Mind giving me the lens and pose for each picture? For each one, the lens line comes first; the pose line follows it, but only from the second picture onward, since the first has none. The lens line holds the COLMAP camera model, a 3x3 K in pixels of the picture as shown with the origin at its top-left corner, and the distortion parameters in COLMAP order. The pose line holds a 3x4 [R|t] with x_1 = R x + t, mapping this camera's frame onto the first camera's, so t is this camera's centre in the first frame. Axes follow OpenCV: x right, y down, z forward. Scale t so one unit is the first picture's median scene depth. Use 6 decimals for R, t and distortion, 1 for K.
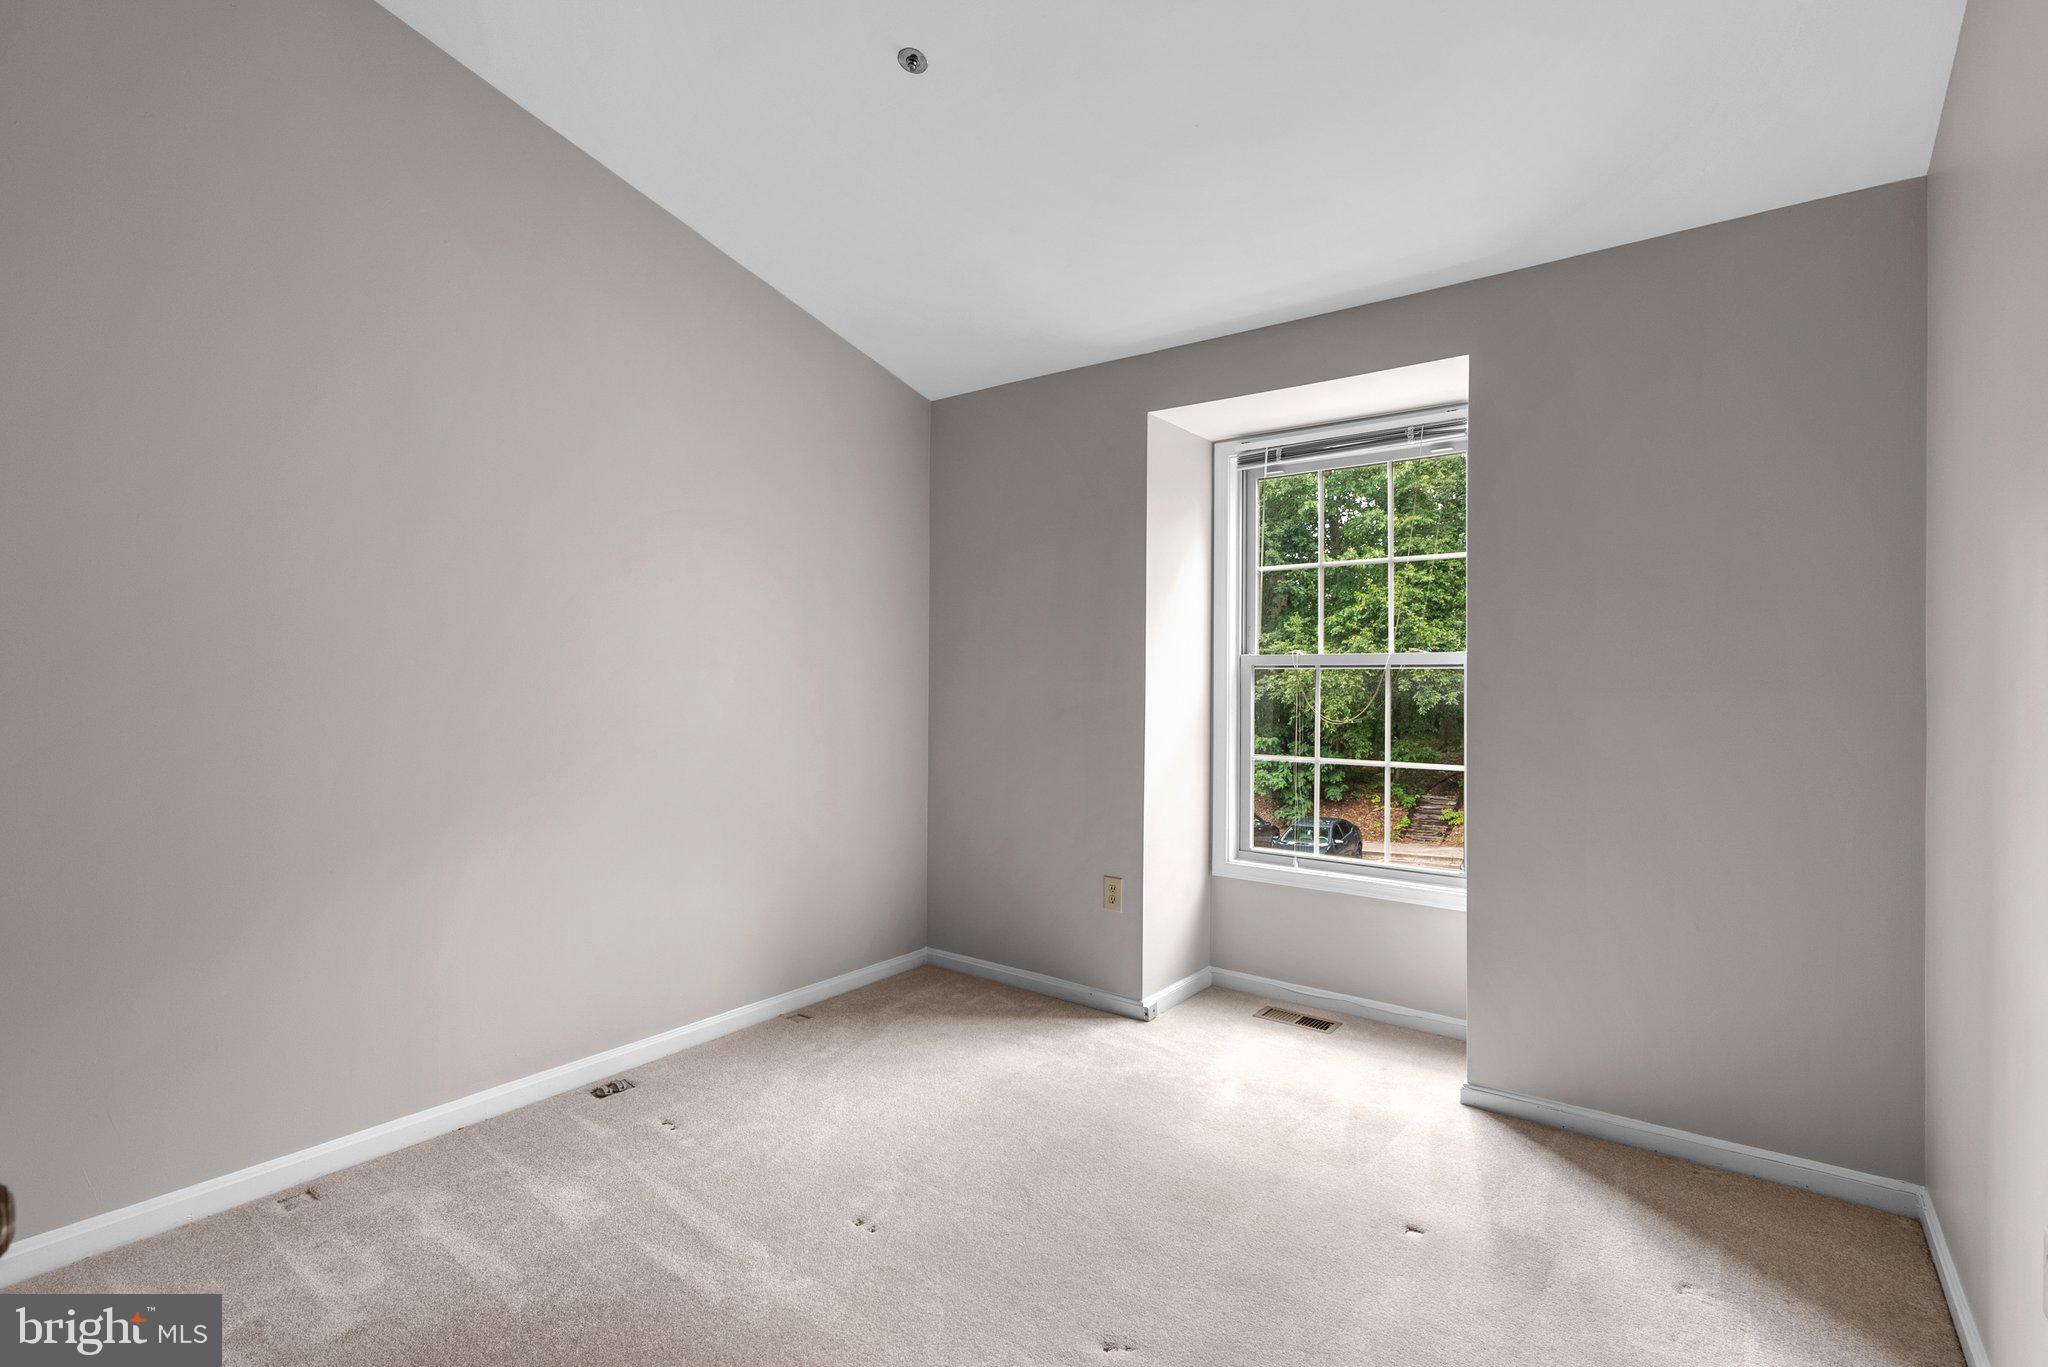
lens RADIAL K [[947.0, 0, 1024.0], [0, 947.0, 683.5], [0, 0, 1]] dist [0.002515, 0.000935]
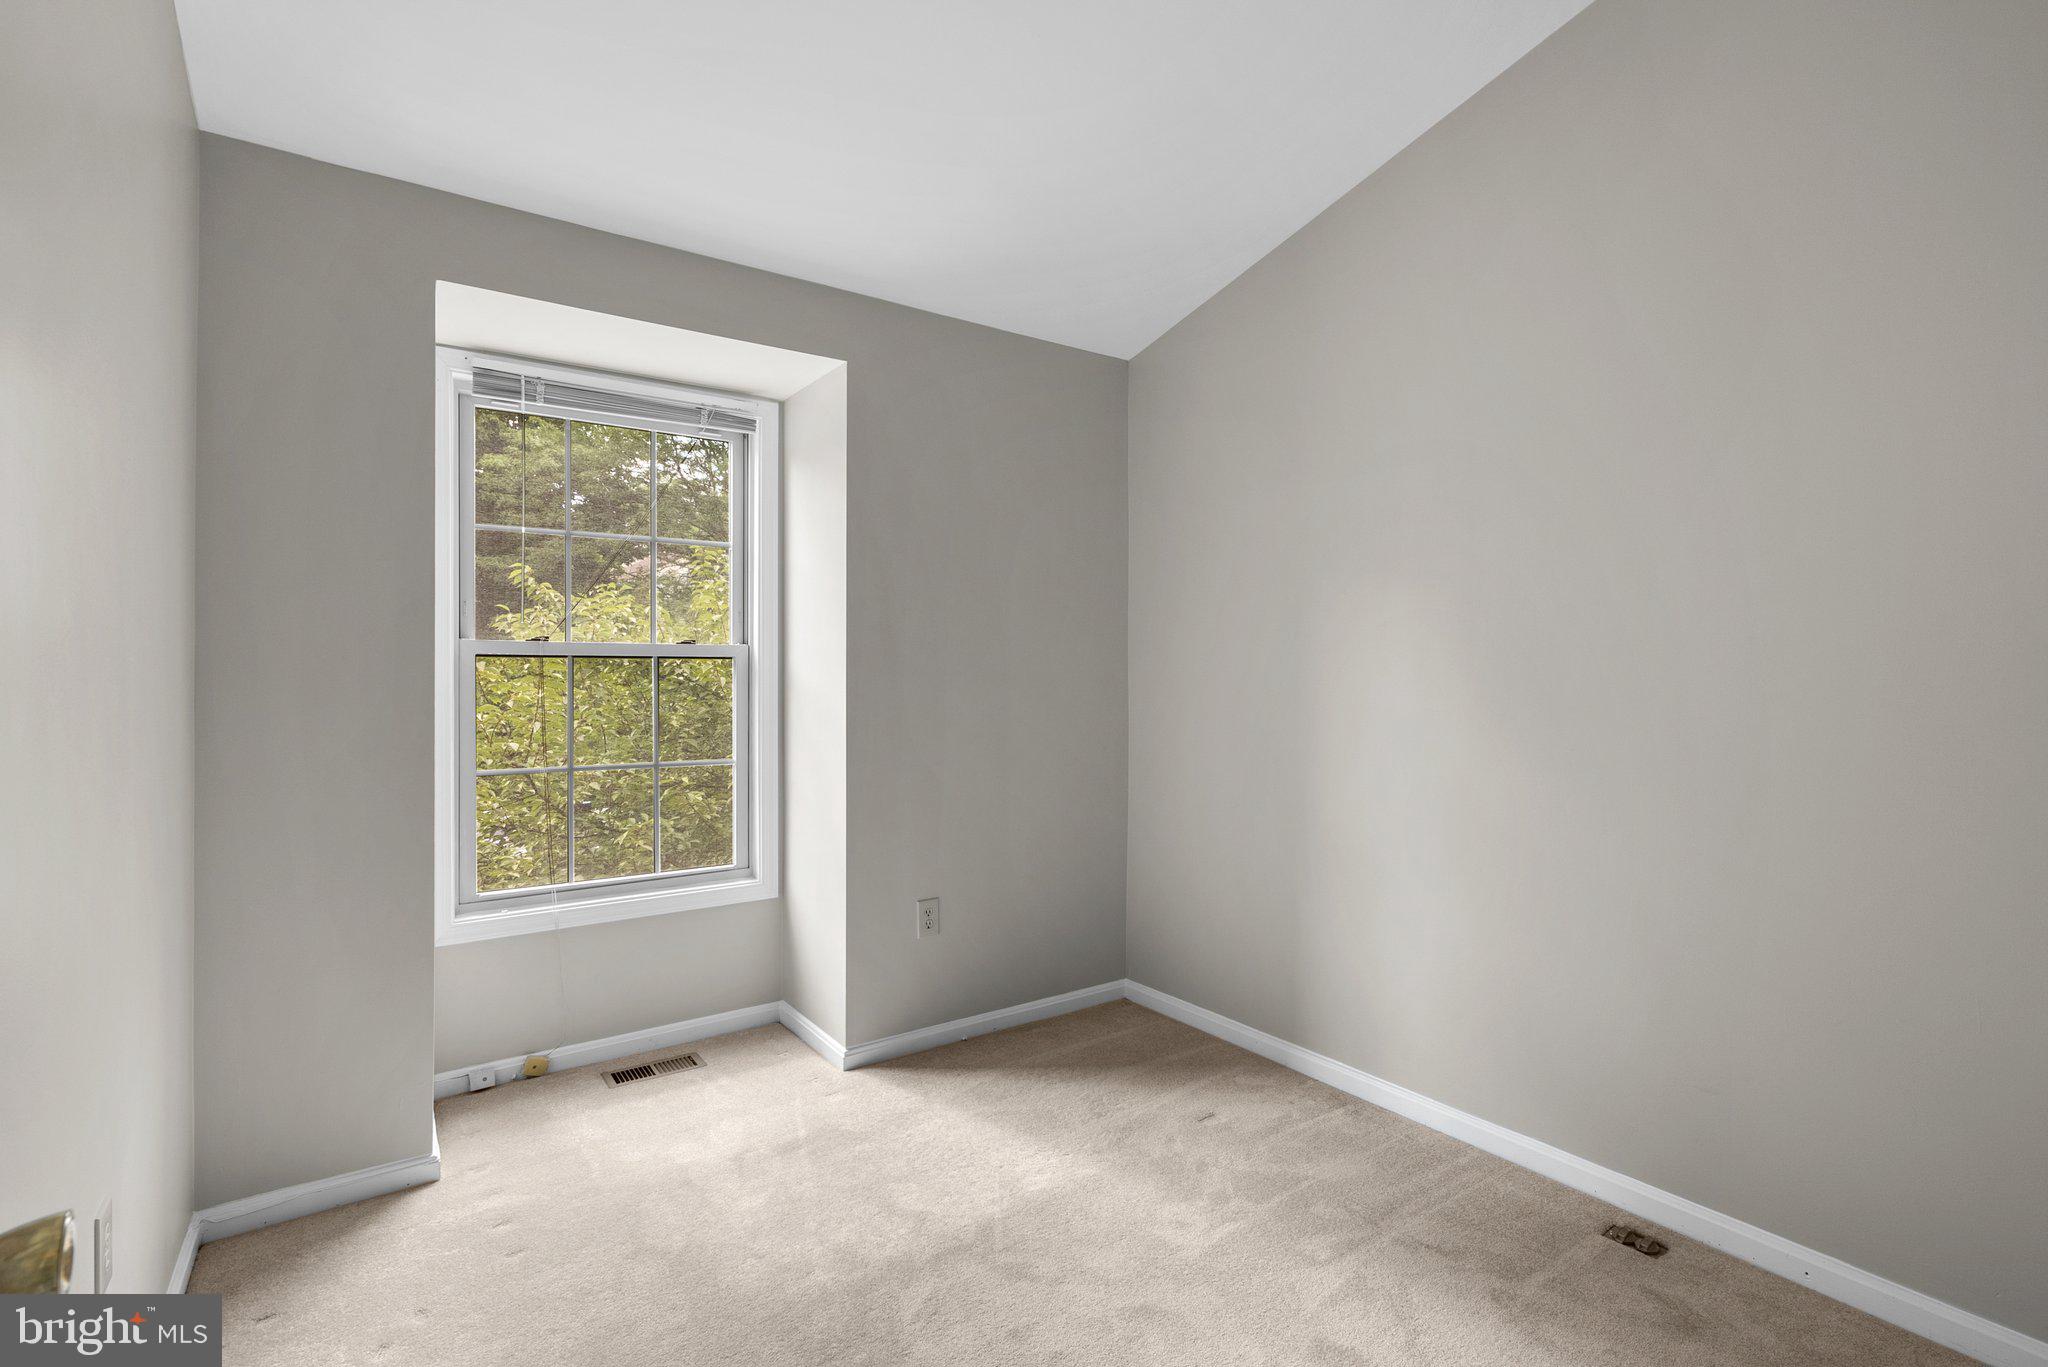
lens RADIAL K [[947.0, 0, 1024.0], [0, 947.0, 683.5], [0, 0, 1]] dist [0.002515, 0.000935]
pose [[0.288401, -0.008491, 0.957472, -0.410456], [0.009503, 0.999937, 0.006005, 0.002130], [-0.957462, 0.007367, 0.288464, 0.410356]]
